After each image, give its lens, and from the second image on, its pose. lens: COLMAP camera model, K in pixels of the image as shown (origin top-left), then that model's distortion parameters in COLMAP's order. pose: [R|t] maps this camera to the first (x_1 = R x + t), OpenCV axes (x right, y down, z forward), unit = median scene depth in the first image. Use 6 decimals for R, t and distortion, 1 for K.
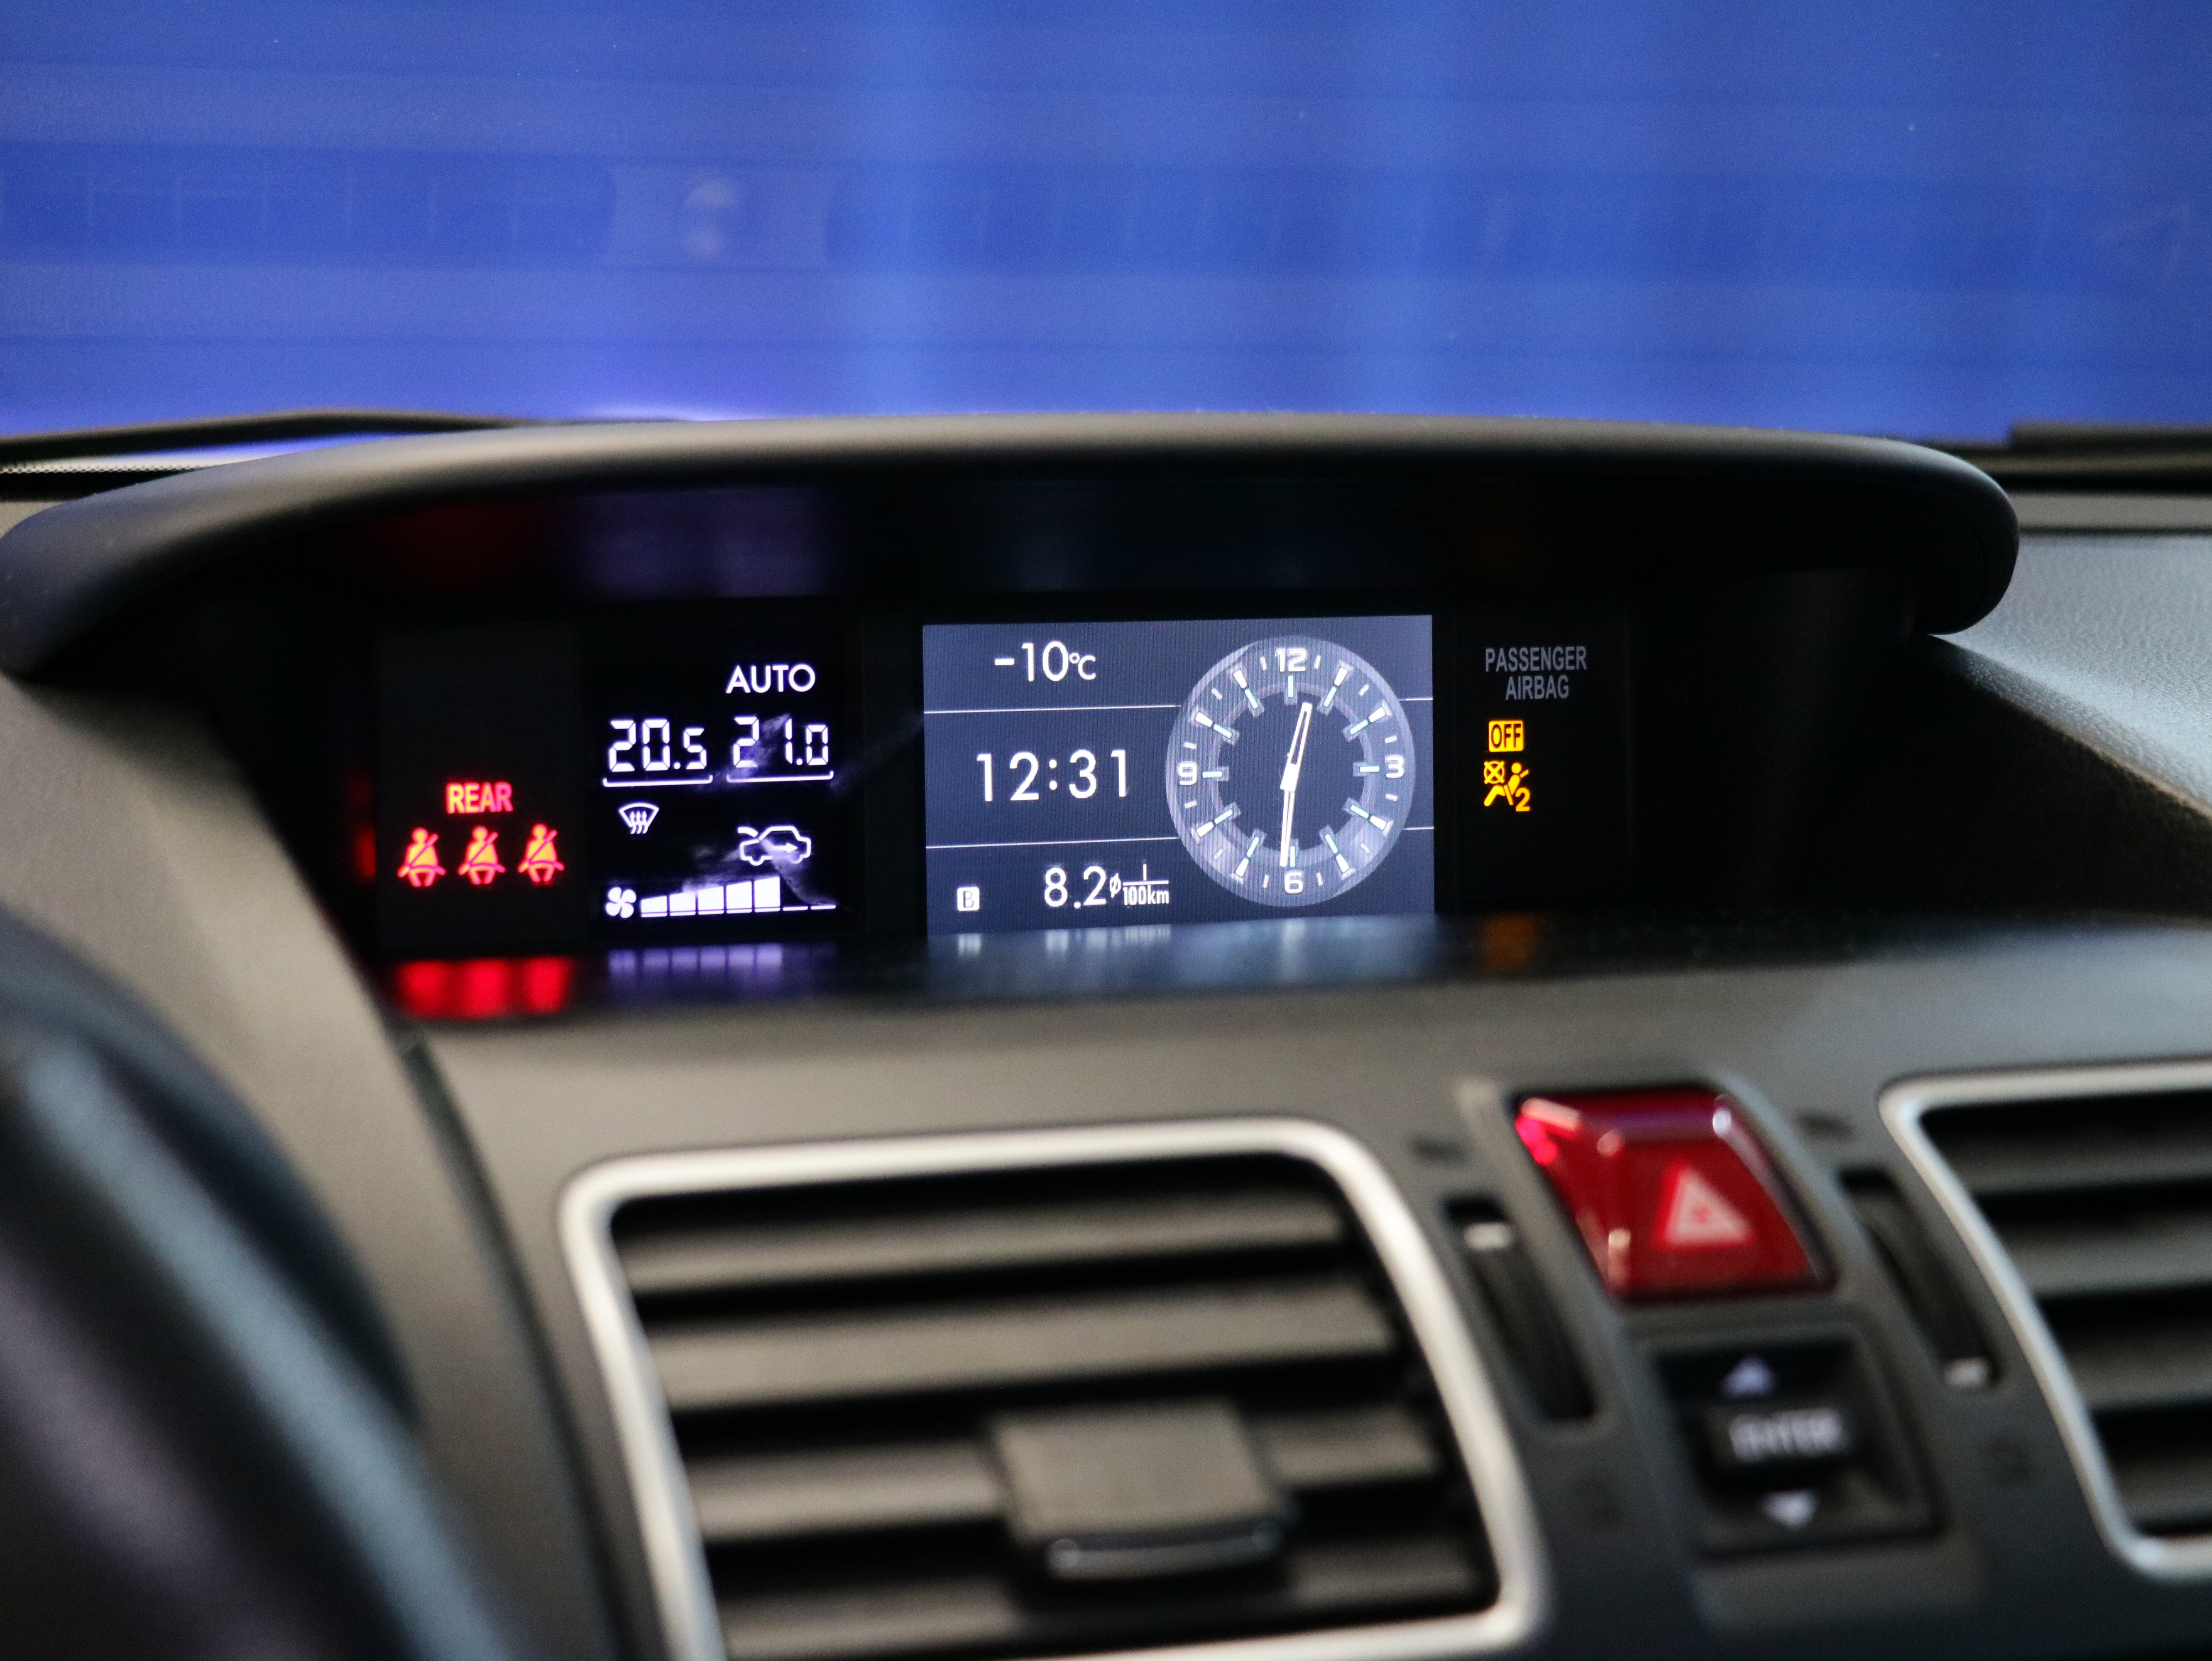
lens RADIAL K [[4266.1, 0, 1100.9], [0, 4266.1, 831.7], [0, 0, 1]] dist [0.080231, 0.000000]
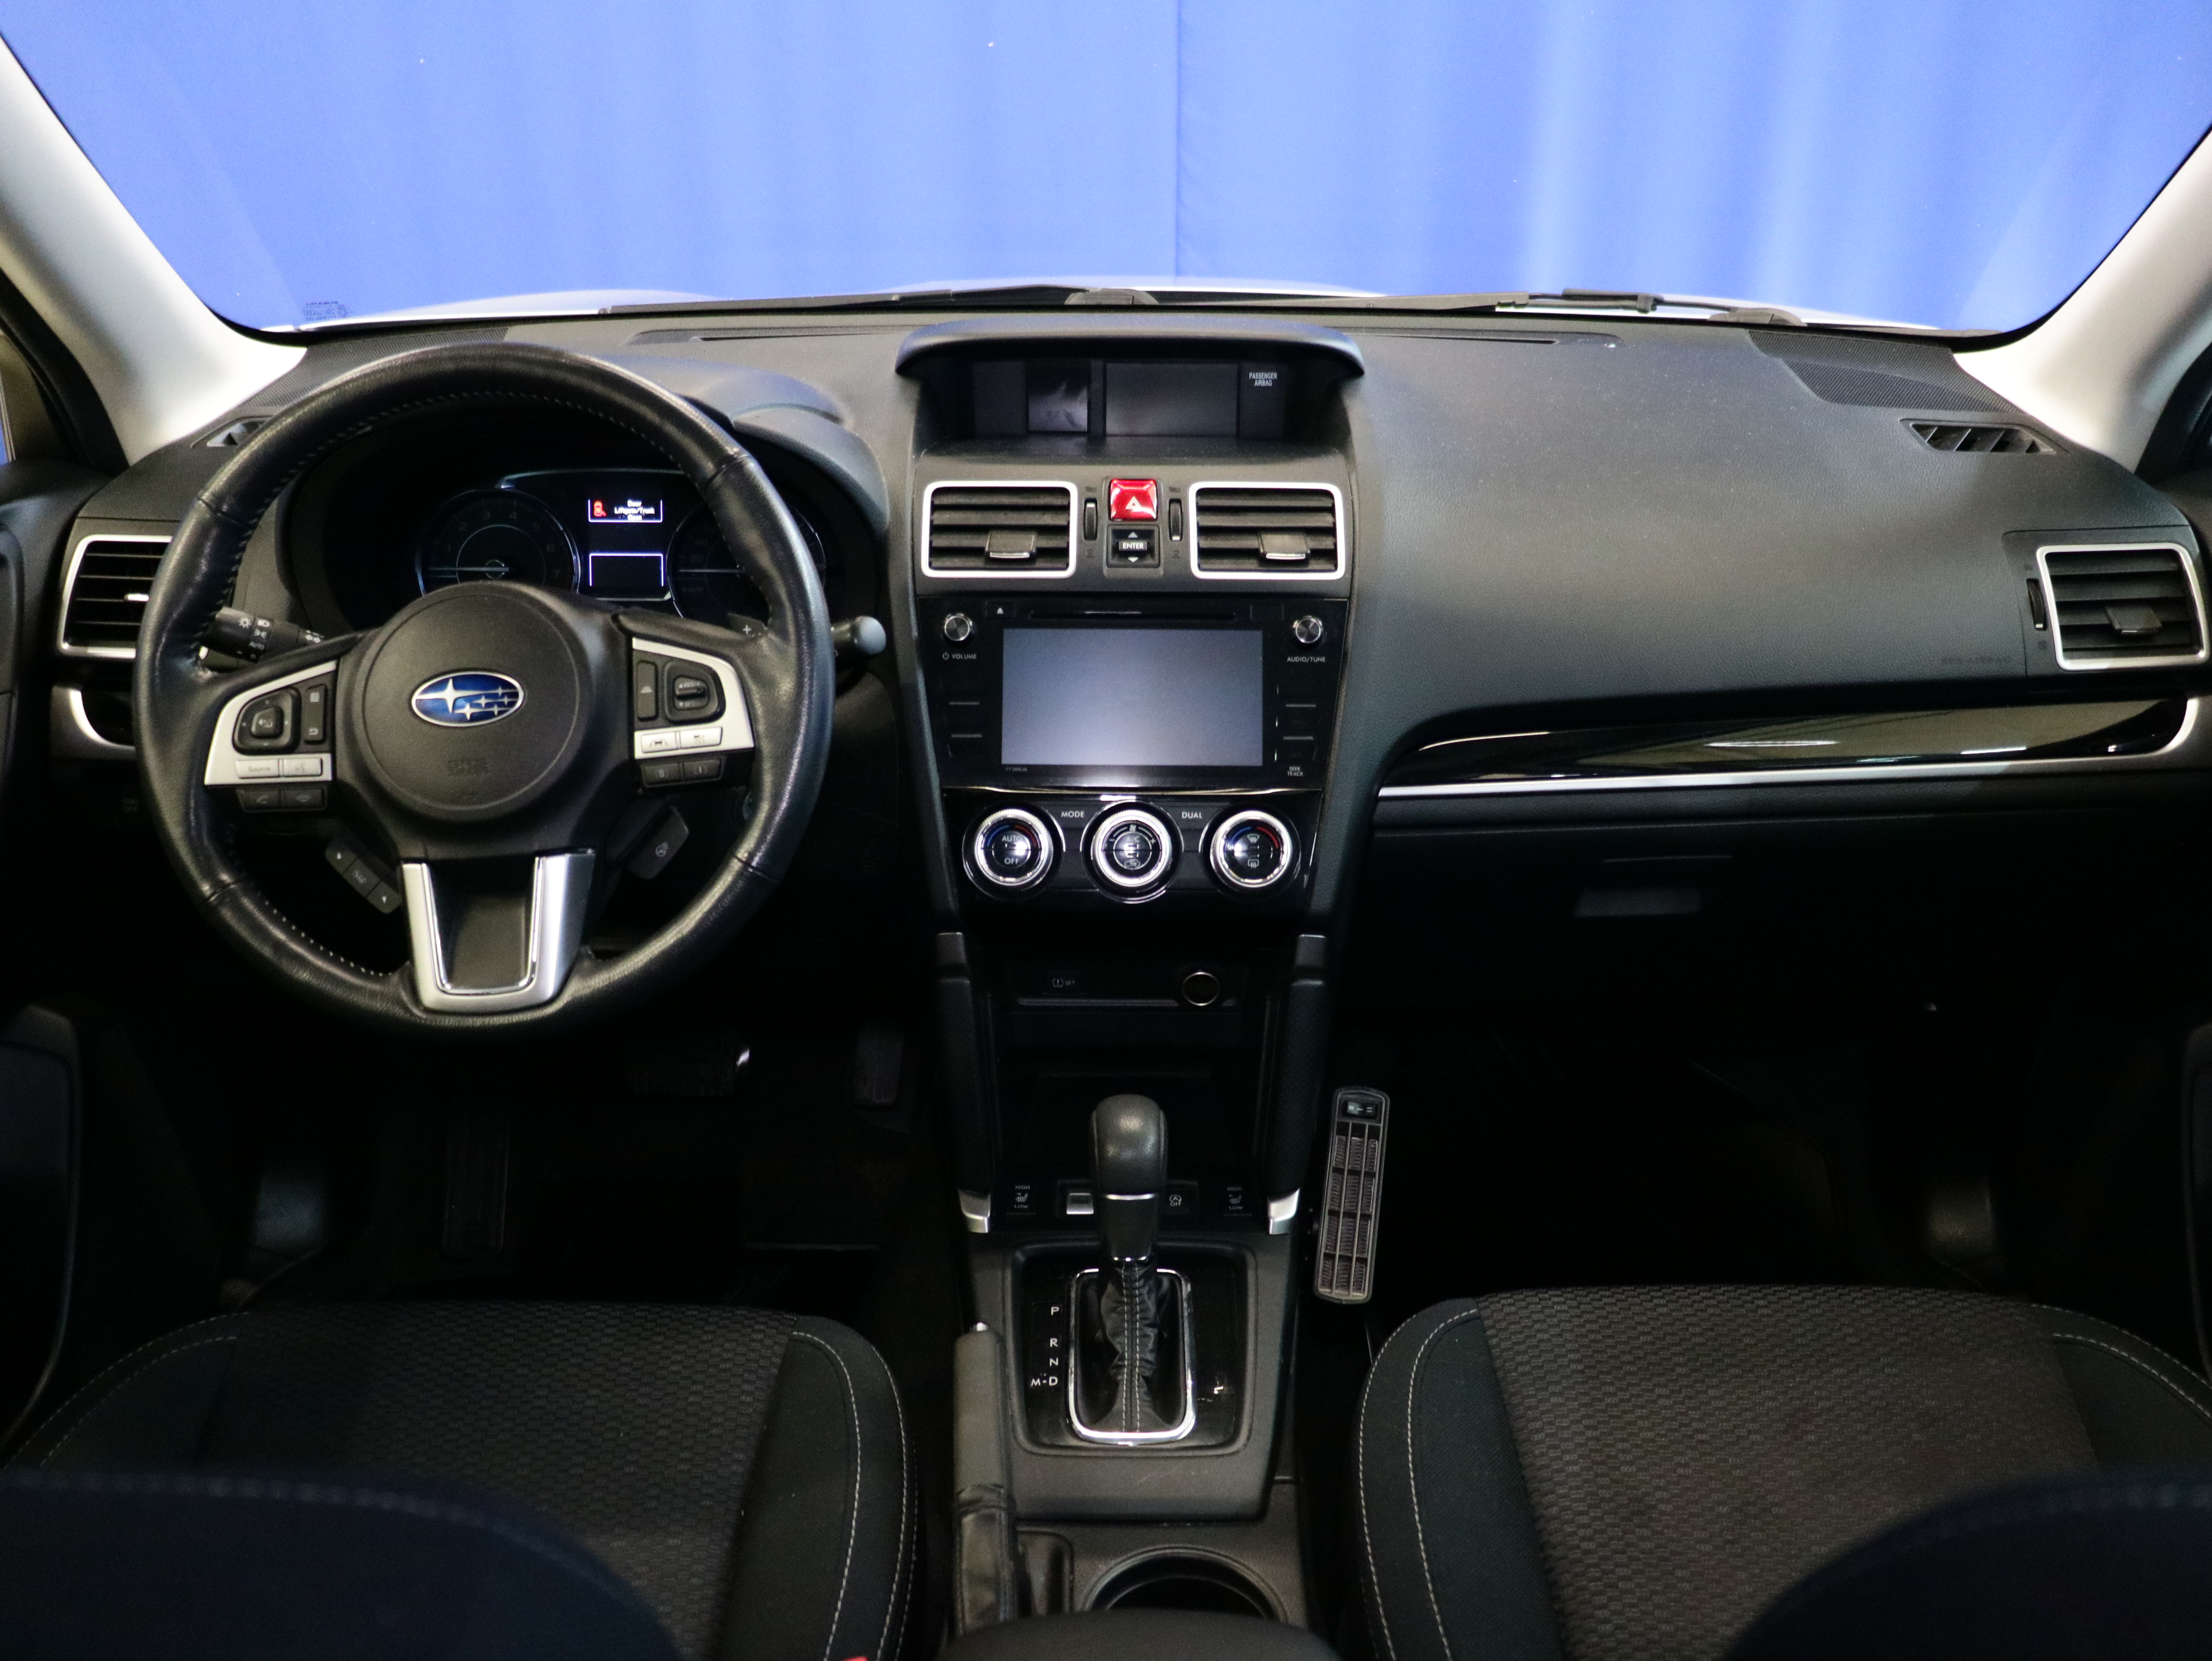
lens RADIAL K [[1982.8, 0, 1099.9], [0, 1982.8, 812.7], [0, 0, 1]] dist [-0.046757, 0.077463]
pose [[0.939715, 0.124328, -0.318558, 0.900815], [-0.045745, 0.968897, 0.243200, -0.130843], [0.338886, -0.213966, 0.916174, -1.295466]]
